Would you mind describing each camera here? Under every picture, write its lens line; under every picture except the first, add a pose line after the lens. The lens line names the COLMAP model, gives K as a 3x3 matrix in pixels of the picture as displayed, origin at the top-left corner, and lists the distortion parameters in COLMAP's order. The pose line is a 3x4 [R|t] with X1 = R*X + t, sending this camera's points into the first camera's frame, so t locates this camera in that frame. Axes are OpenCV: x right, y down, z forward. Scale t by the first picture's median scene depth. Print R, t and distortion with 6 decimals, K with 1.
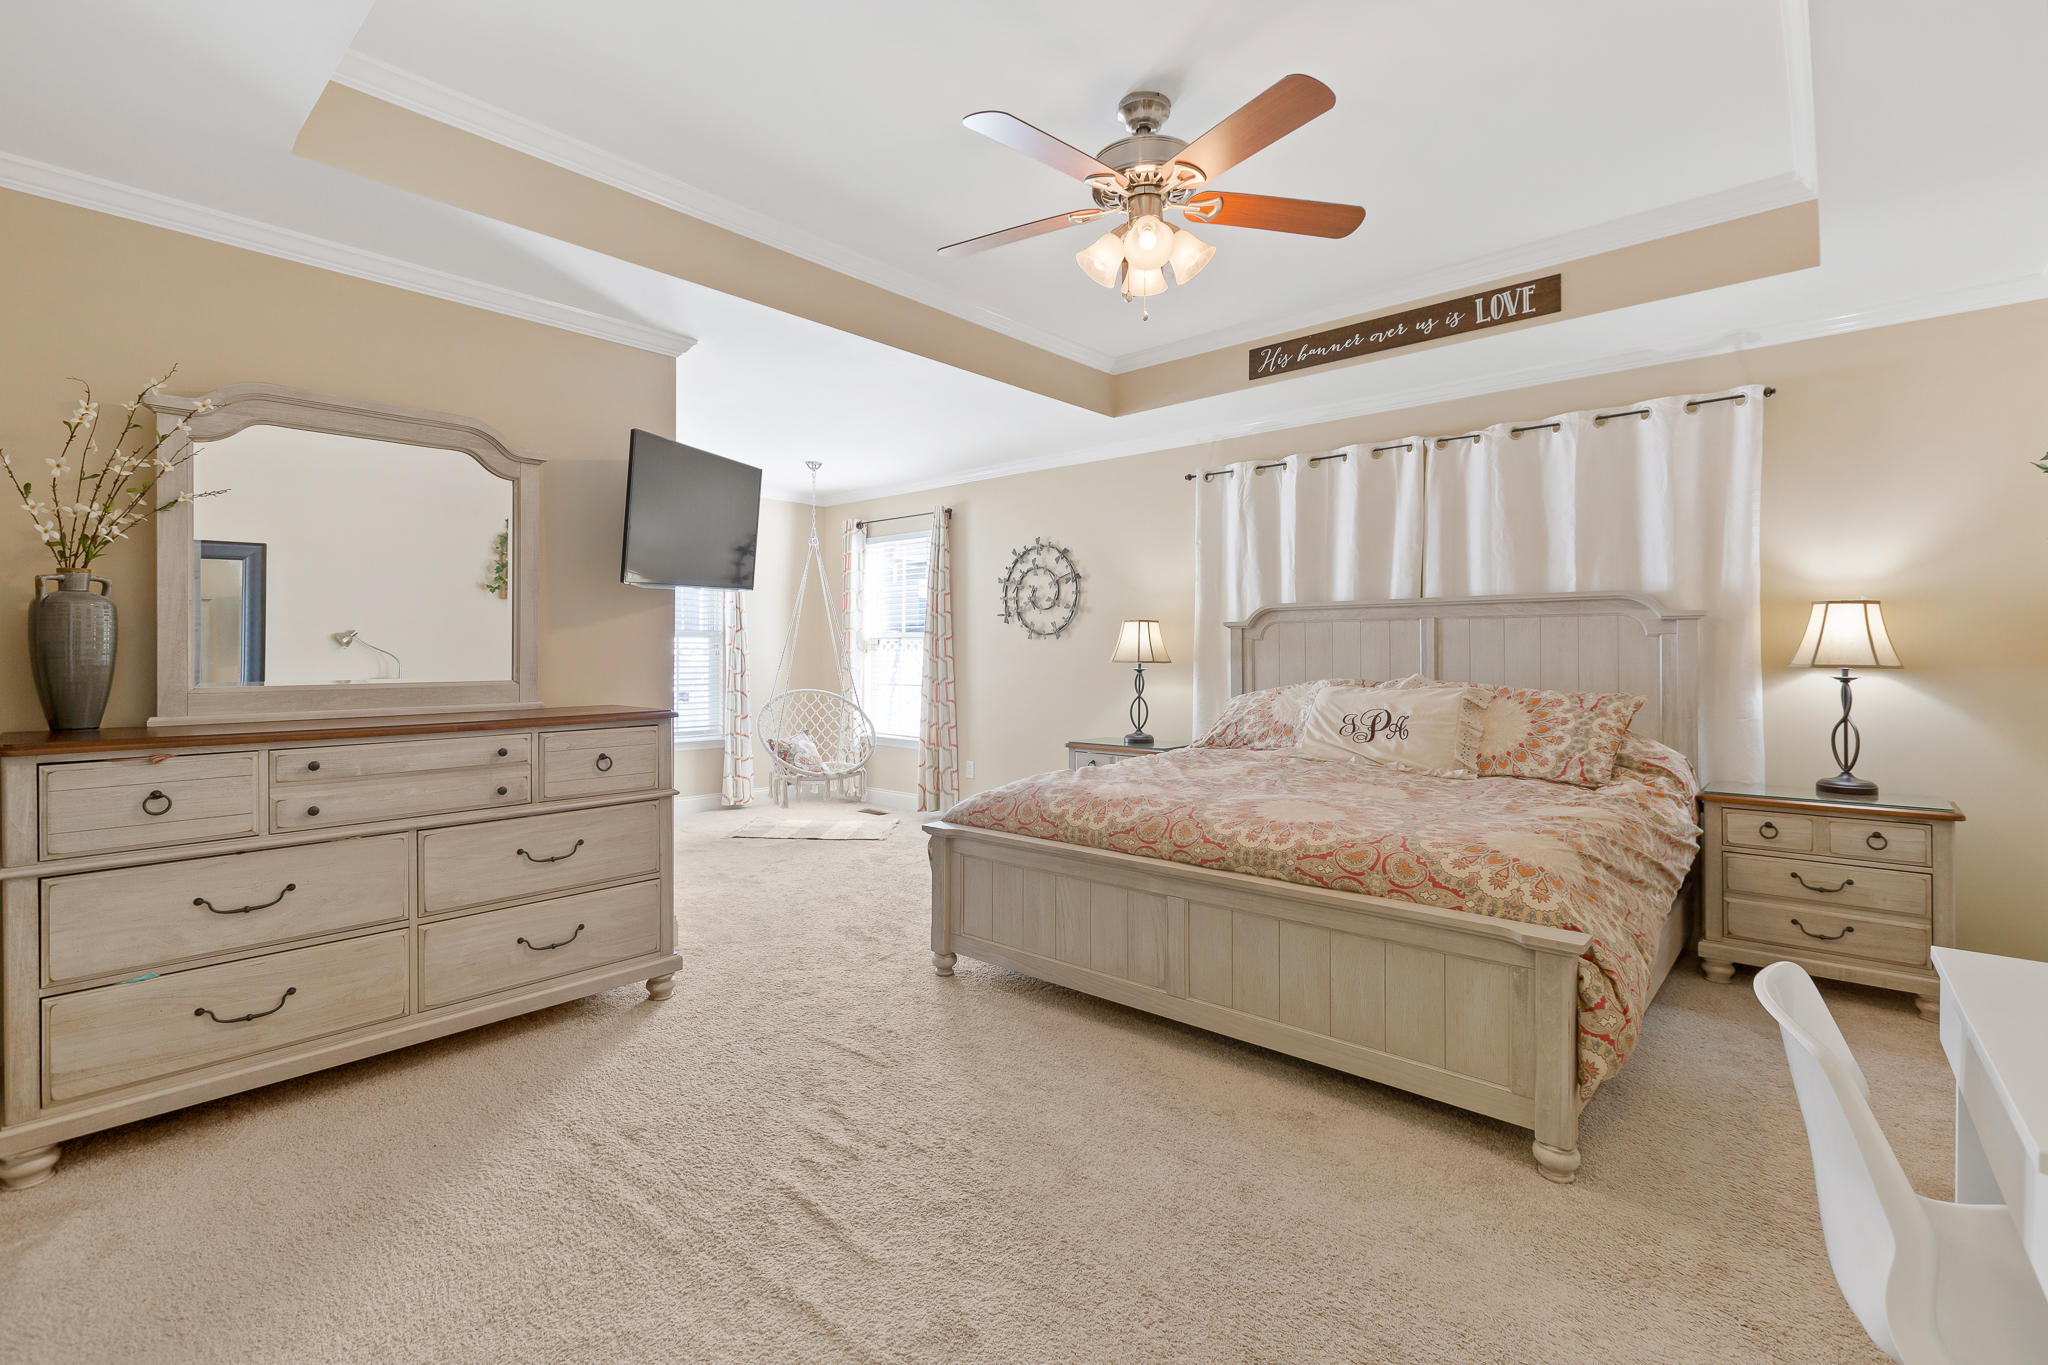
lens RADIAL K [[916.2, 0, 1018.7], [0, 916.2, 660.9], [0, 0, 1]] dist [0.002539, 0.000751]
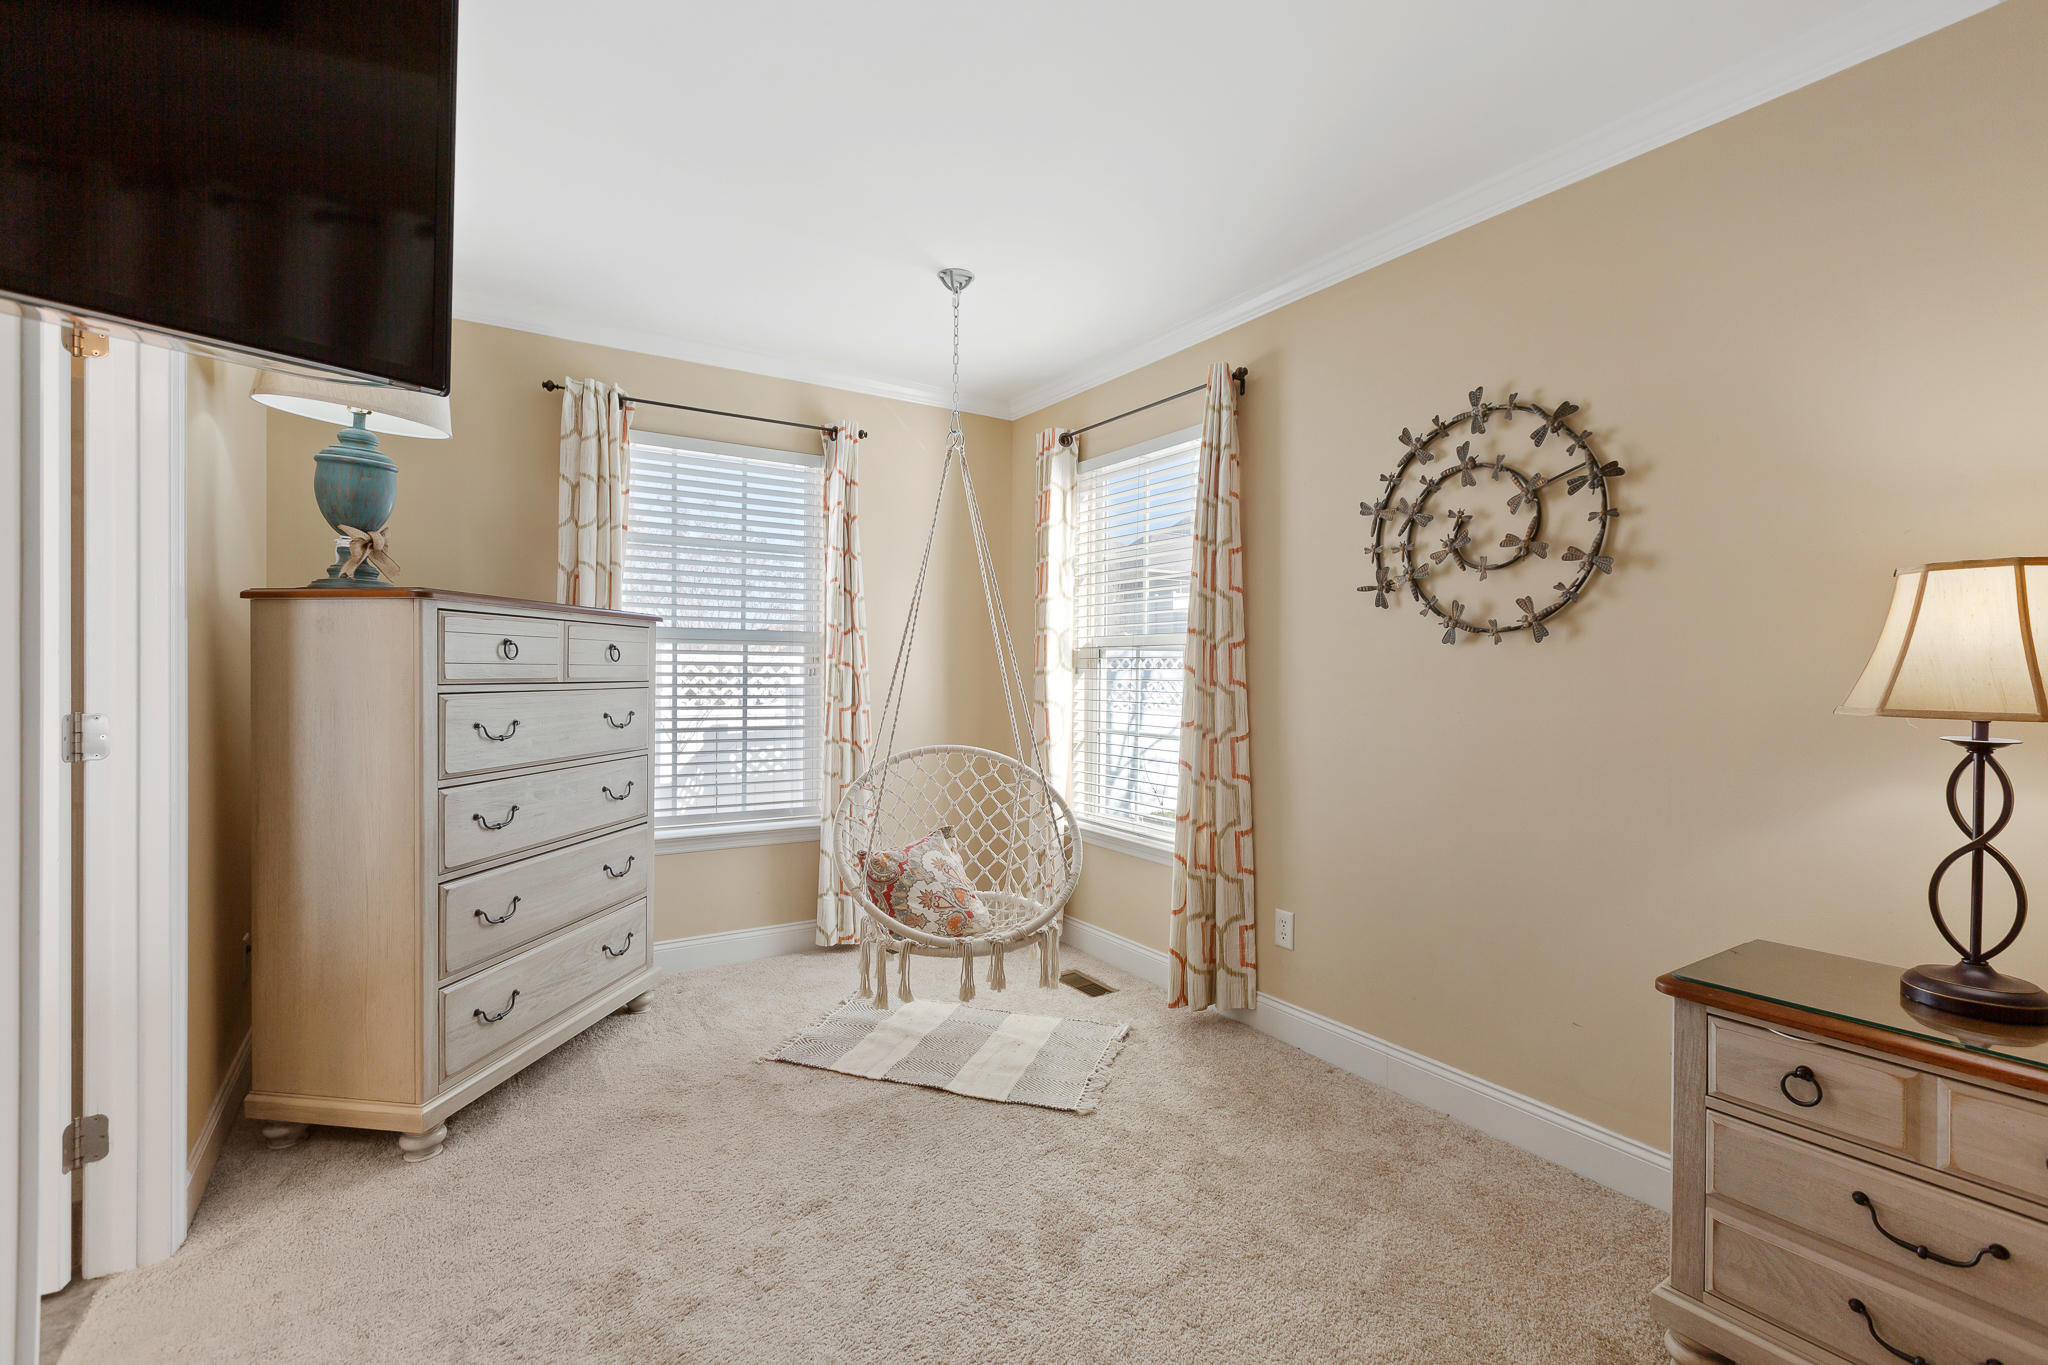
lens RADIAL K [[916.2, 0, 1015.0], [0, 916.2, 673.1], [0, 0, 1]] dist [0.002539, 0.000751]
pose [[0.960900, 0.006482, -0.276820, -0.059156], [-0.008793, 0.999936, -0.007108, -0.005759], [0.276756, 0.009264, 0.960896, 0.542404]]
